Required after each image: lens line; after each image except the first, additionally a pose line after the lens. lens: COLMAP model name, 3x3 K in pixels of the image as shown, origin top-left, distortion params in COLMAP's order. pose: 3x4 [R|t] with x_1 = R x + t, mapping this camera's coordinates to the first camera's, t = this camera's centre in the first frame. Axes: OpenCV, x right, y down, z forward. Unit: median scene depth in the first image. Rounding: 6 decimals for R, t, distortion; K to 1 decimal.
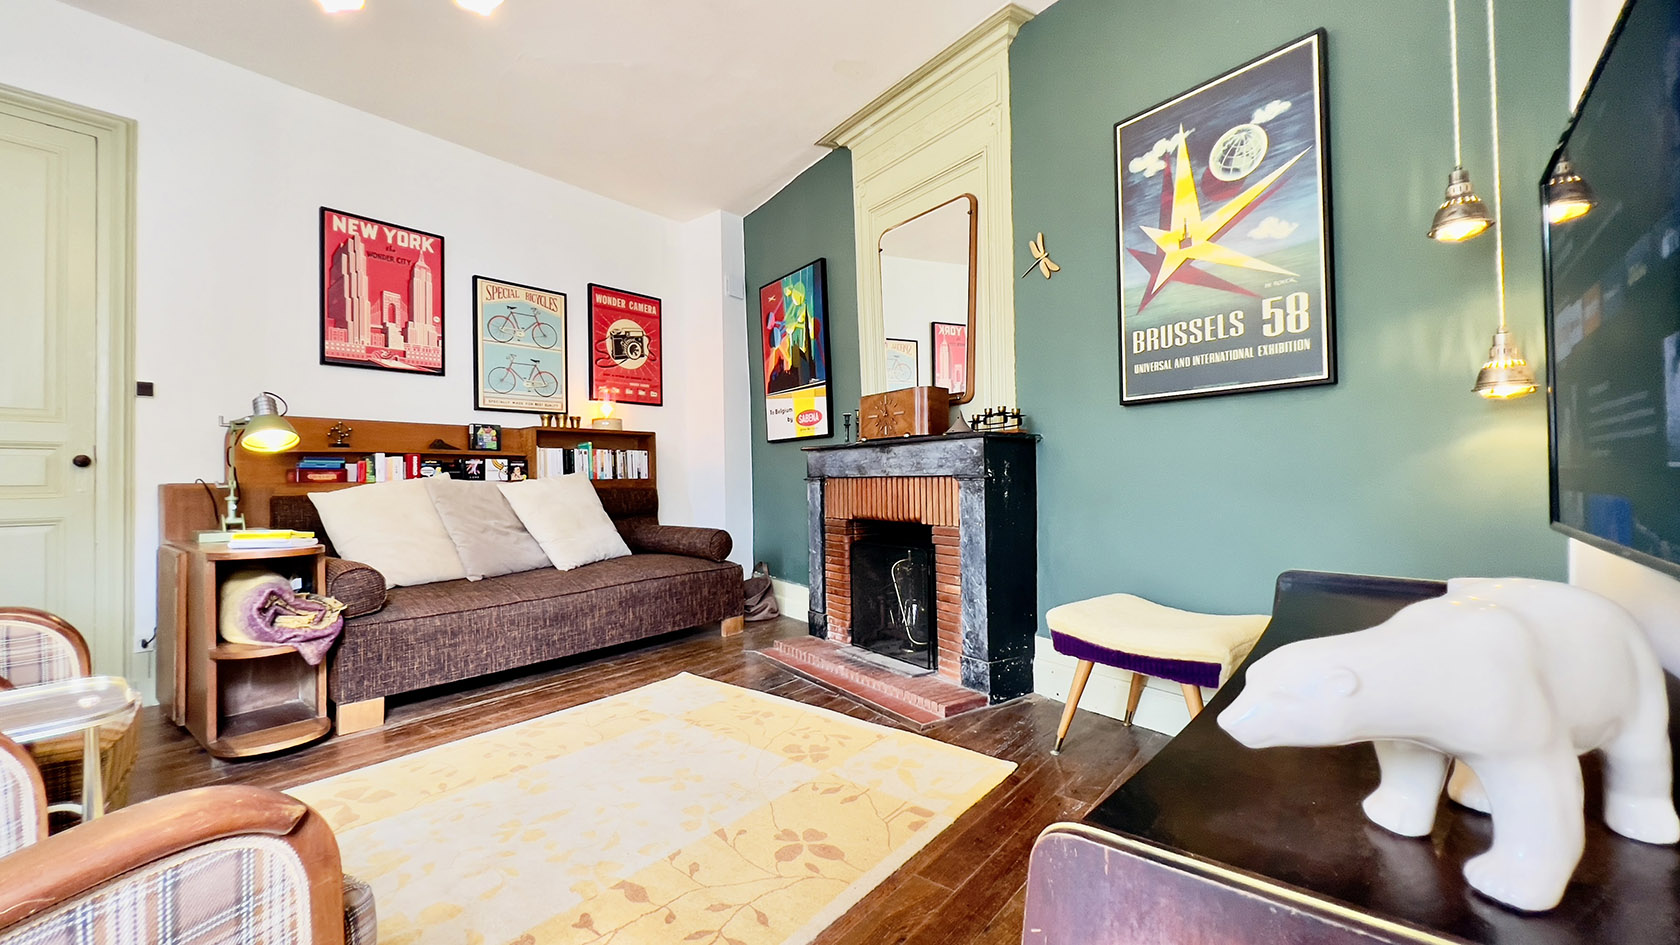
lens RADIAL K [[675.0, 0, 841.6], [0, 675.0, 471.4], [0, 0, 1]] dist [-0.002266, -0.000242]
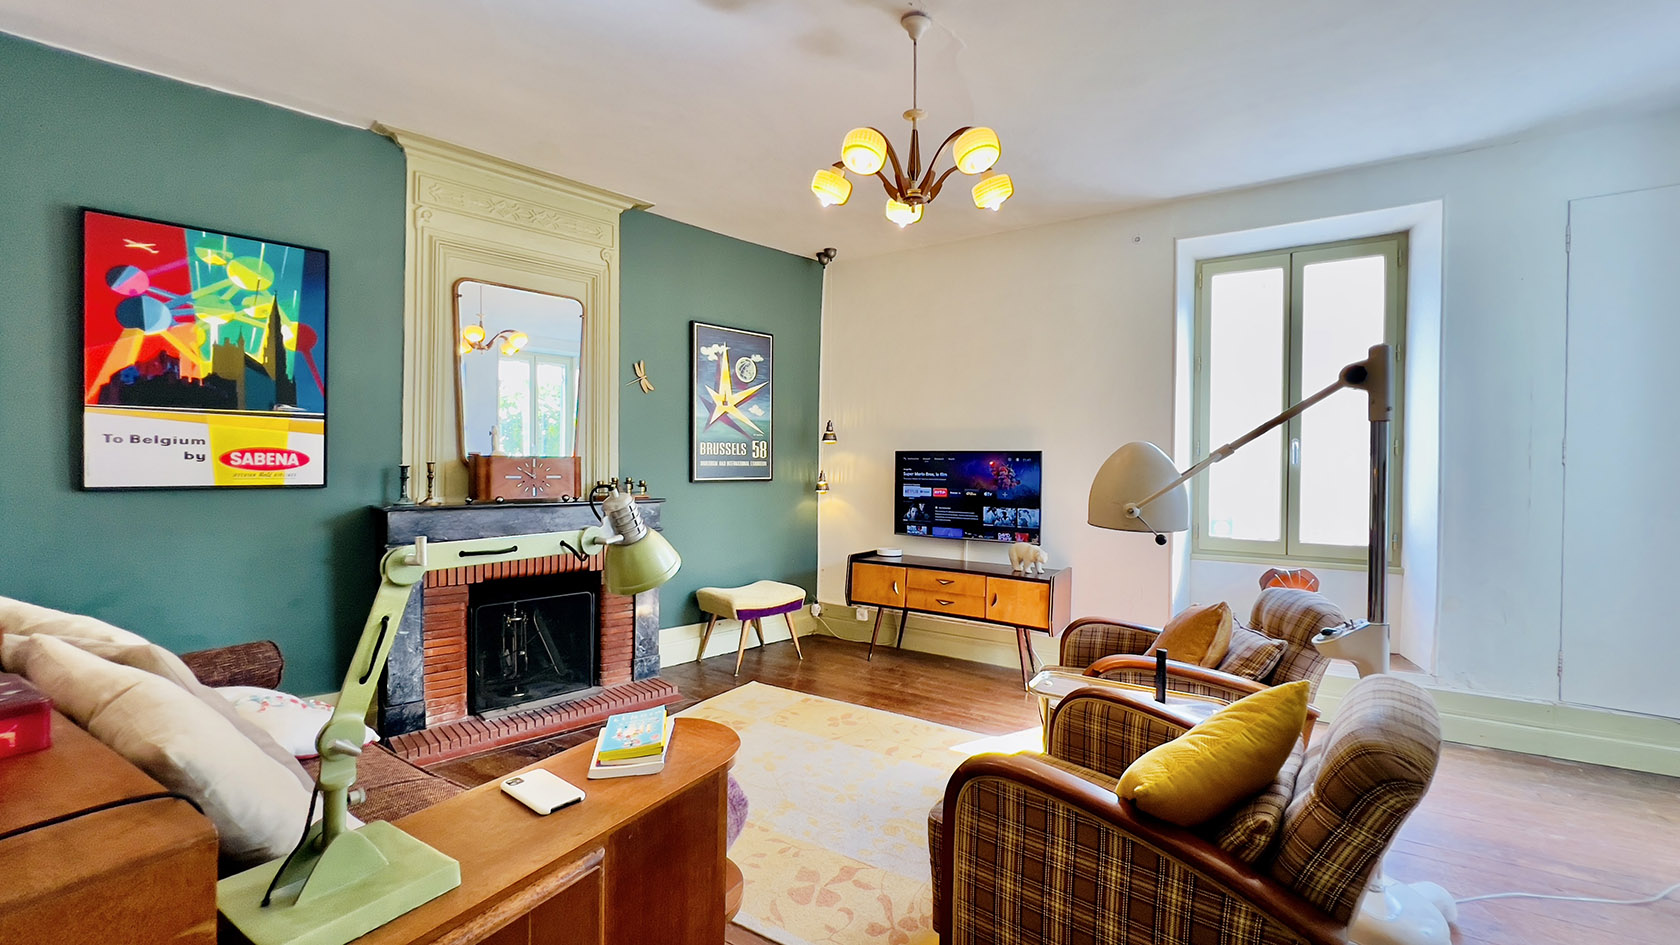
lens RADIAL K [[675.0, 0, 841.9], [0, 675.0, 470.0], [0, 0, 1]] dist [-0.002266, -0.000242]
pose [[-0.139408, 0.000654, 0.990235, -1.397871], [-0.022229, 0.999746, -0.003790, -0.134221], [-0.989986, -0.022540, -0.139358, 0.872048]]
